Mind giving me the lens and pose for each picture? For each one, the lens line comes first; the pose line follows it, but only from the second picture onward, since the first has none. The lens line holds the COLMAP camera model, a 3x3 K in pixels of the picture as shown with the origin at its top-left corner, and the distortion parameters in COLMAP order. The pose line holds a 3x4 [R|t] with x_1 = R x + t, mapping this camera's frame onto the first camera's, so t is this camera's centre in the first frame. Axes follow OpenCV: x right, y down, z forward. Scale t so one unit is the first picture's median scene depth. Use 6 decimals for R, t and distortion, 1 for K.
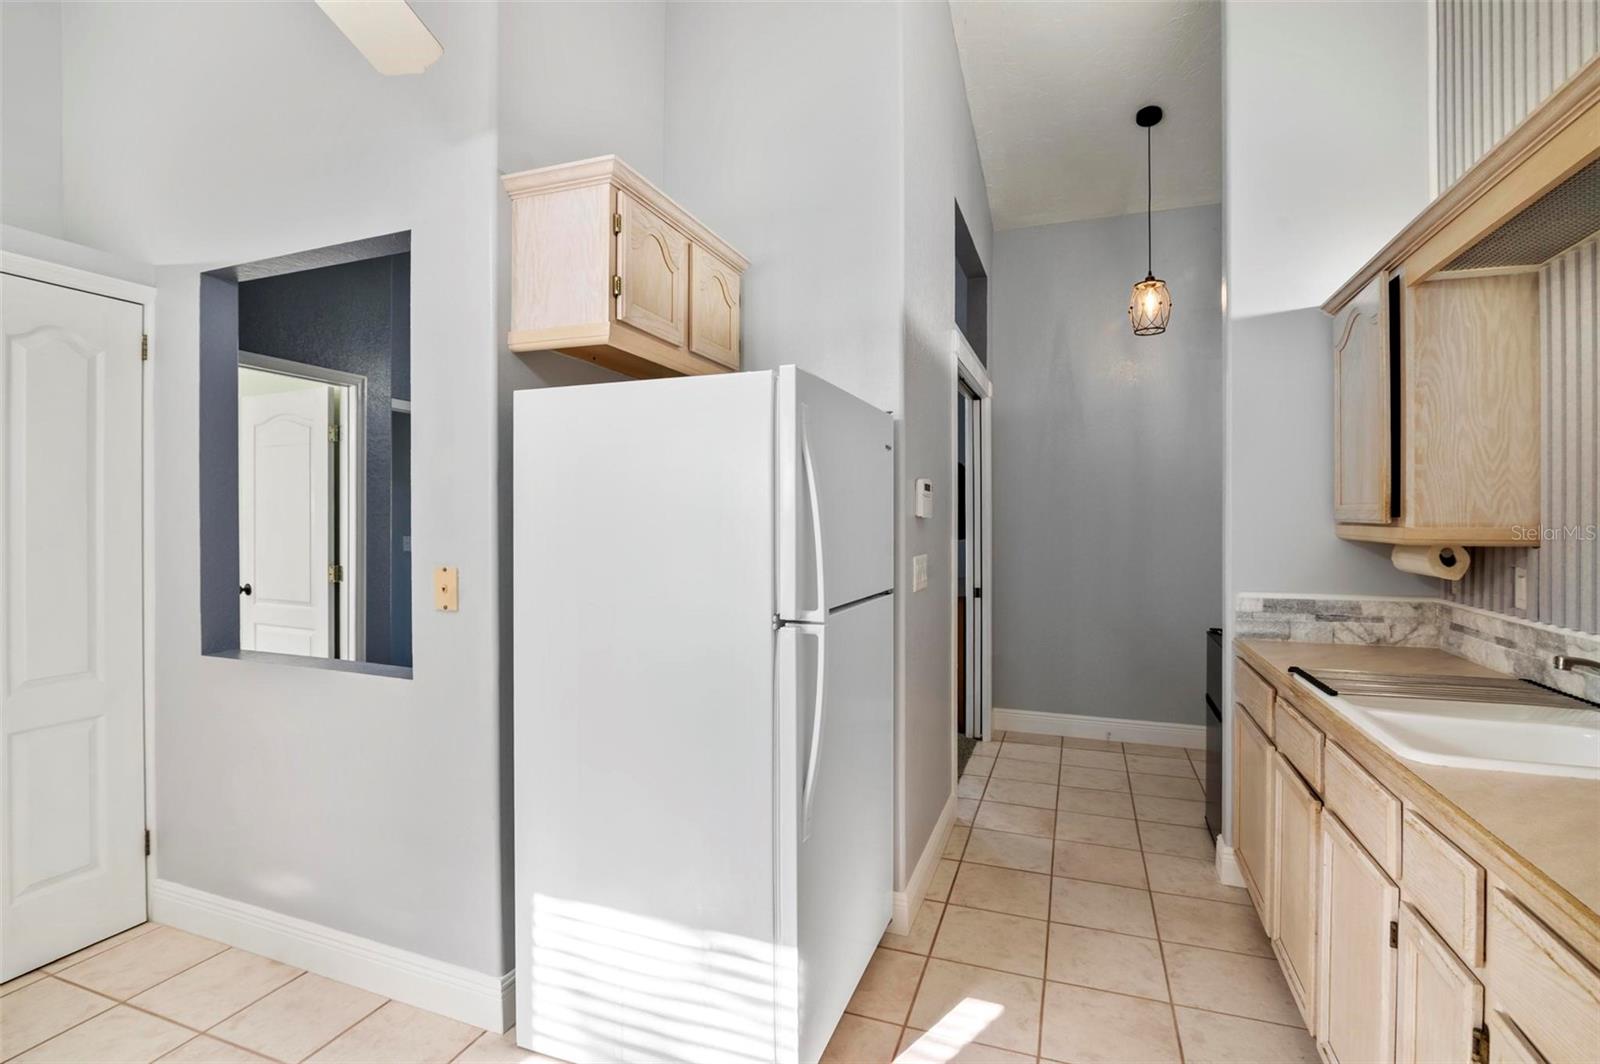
lens RADIAL K [[753.5, 0, 789.1], [0, 753.5, 520.1], [0, 0, 1]] dist [-0.011834, -0.001516]
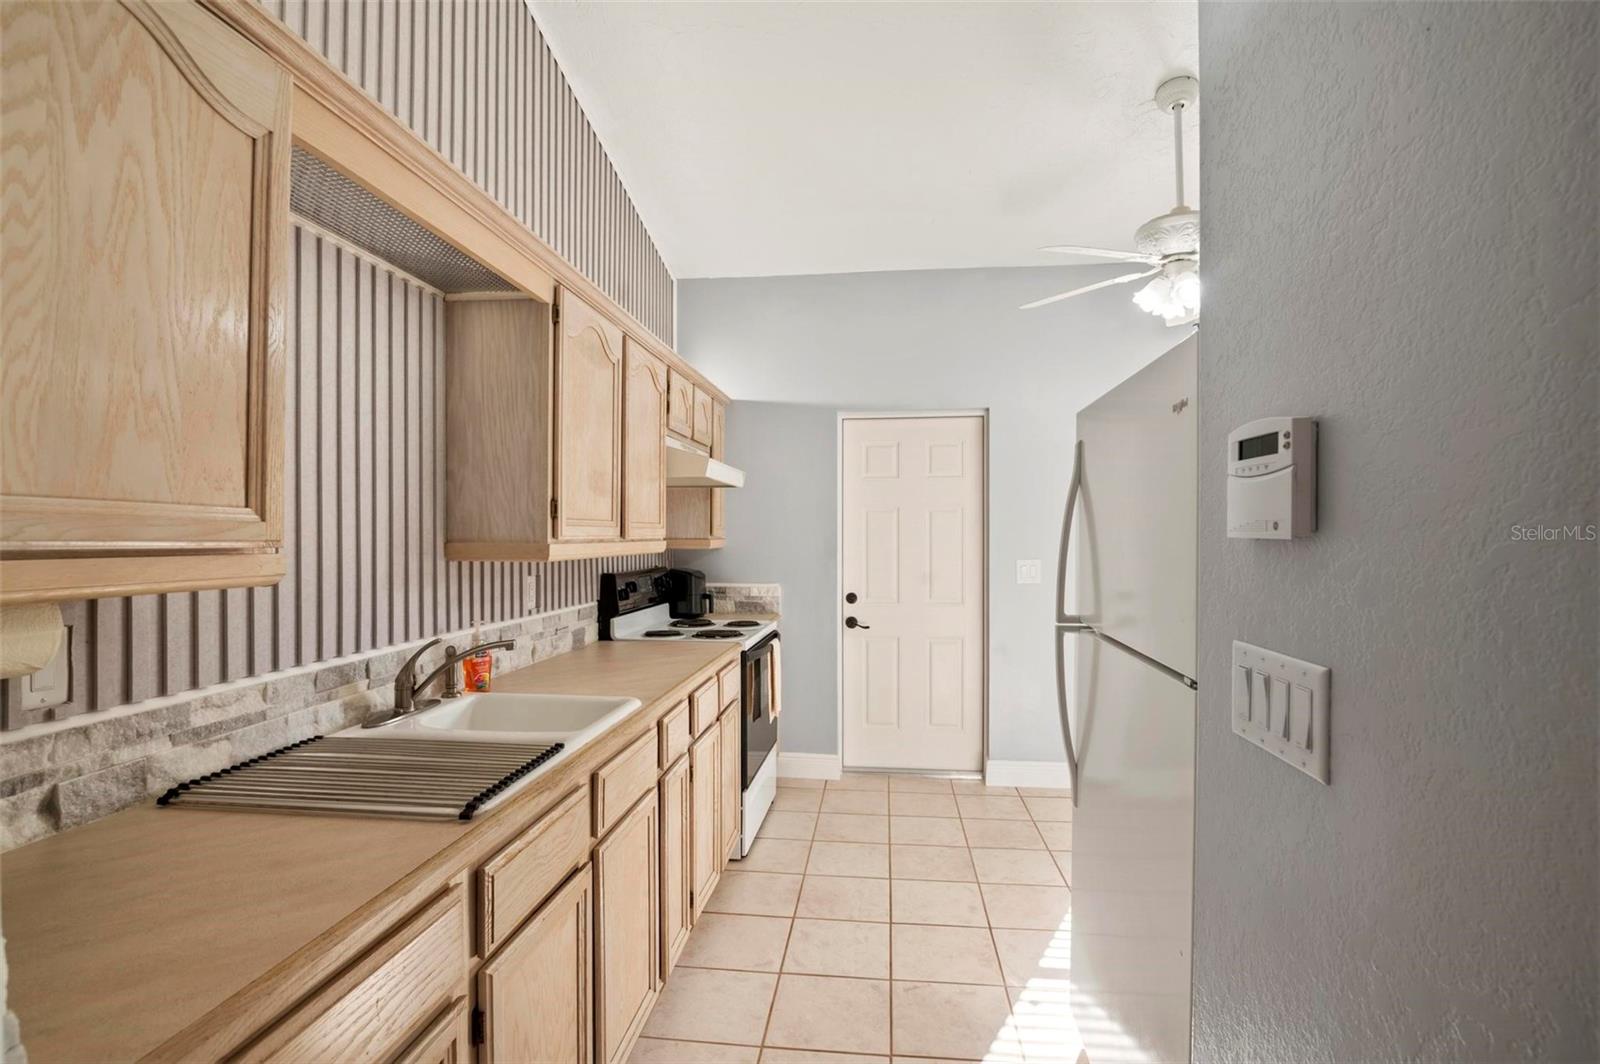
lens RADIAL K [[753.5, 0, 796.6], [0, 753.5, 536.2], [0, 0, 1]] dist [-0.011834, -0.001516]
pose [[-0.973080, -0.002576, -0.230452, 0.616430], [-0.002866, 0.999995, 0.000923, -0.002871], [0.230448, 0.001558, -0.973083, 1.725182]]
